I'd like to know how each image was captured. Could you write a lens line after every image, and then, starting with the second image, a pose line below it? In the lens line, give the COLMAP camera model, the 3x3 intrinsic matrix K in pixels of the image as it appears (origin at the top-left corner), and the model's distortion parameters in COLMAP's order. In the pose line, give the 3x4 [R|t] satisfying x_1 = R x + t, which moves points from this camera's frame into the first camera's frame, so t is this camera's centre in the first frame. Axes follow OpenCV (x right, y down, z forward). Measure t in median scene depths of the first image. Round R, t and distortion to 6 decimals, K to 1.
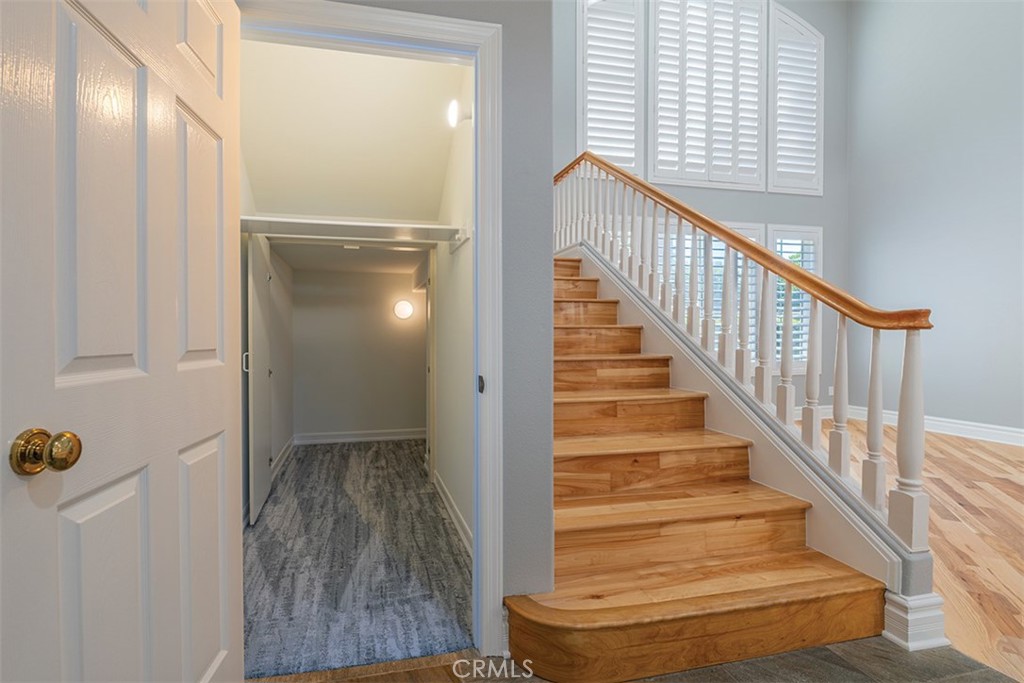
lens RADIAL K [[444.1, 0, 497.1], [0, 444.1, 344.0], [0, 0, 1]] dist [-0.017048, -0.000204]
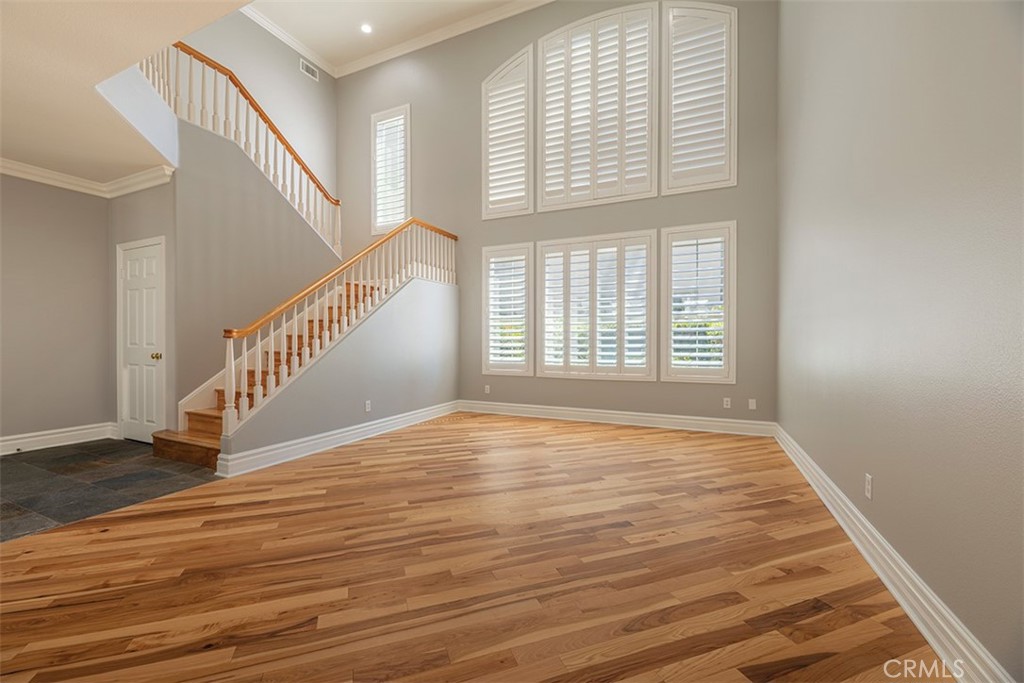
lens RADIAL K [[405.4, 0, 512.0], [0, 405.4, 341.5], [0, 0, 1]] dist [-0.004619, -0.000743]
pose [[0.813200, 0.005056, -0.581962, 0.904085], [-0.013246, 0.999864, -0.009822, -0.003904], [0.581833, 0.015696, 0.813157, 0.068869]]
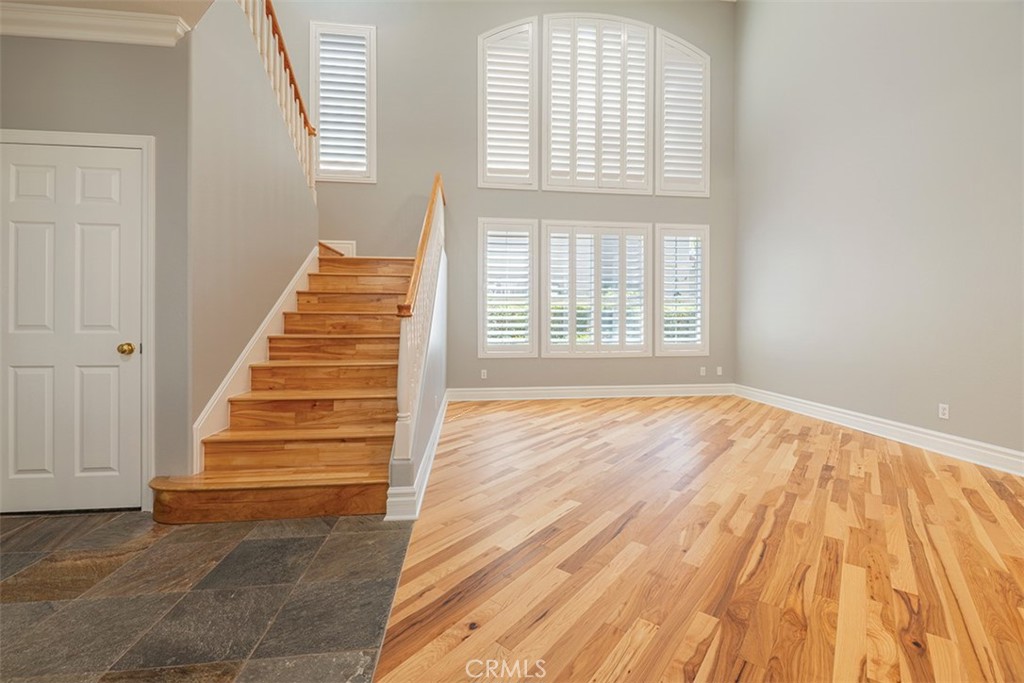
lens RADIAL K [[421.4, 0, 515.2], [0, 421.4, 320.4], [0, 0, 1]] dist [-0.007218, -0.000053]
pose [[0.997315, 0.005754, -0.073000, 0.345459], [-0.006964, 0.999842, -0.016332, -0.000193], [0.072894, 0.016796, 0.997198, -0.113707]]
